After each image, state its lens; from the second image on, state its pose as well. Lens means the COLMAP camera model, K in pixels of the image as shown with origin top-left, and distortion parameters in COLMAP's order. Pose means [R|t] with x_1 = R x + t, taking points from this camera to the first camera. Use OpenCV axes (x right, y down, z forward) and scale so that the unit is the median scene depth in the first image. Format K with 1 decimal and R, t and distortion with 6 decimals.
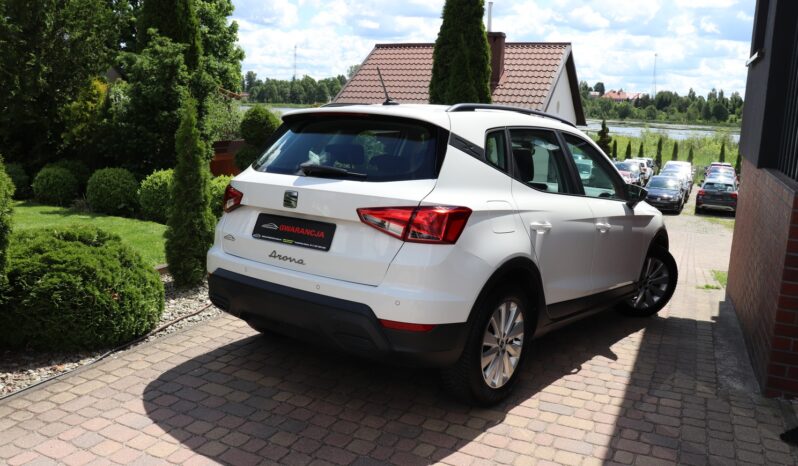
lens RADIAL K [[660.7, 0, 395.9], [0, 660.7, 233.1], [0, 0, 1]] dist [-0.171398, 0.138952]
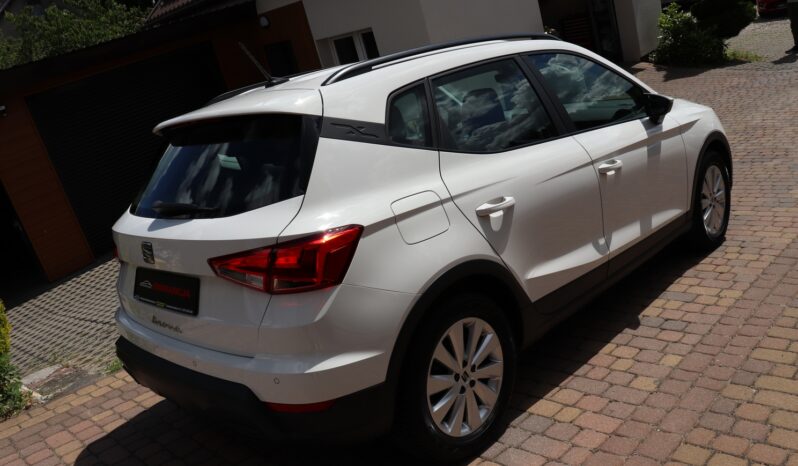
lens RADIAL K [[660.7, 0, 400.0], [0, 660.7, 233.4], [0, 0, 1]] dist [-0.171398, 0.138952]
pose [[0.965596, -0.199451, -0.166865, 0.260595], [0.219026, 0.969680, 0.108393, -0.091888], [0.140187, -0.141212, 0.980004, 0.303707]]
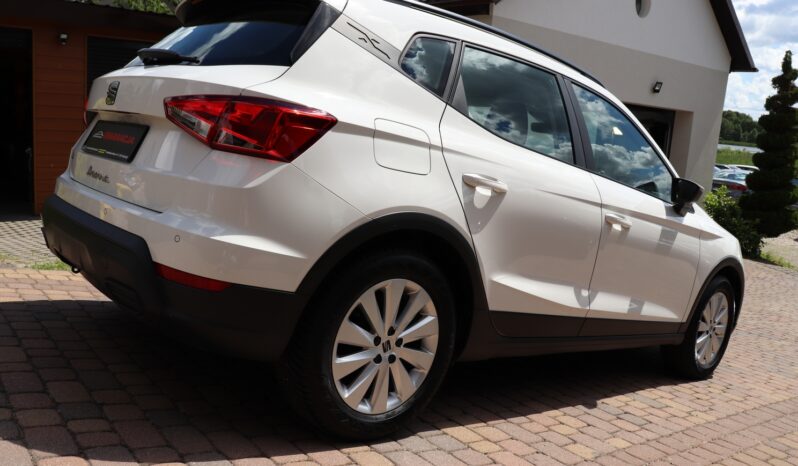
lens RADIAL K [[660.7, 0, 395.9], [0, 660.7, 236.3], [0, 0, 1]] dist [-0.171398, 0.138952]
pose [[0.975516, 0.126633, -0.179811, 0.287449], [-0.137308, 0.989357, -0.048165, 0.094563], [0.171798, 0.071675, 0.982521, 0.387217]]
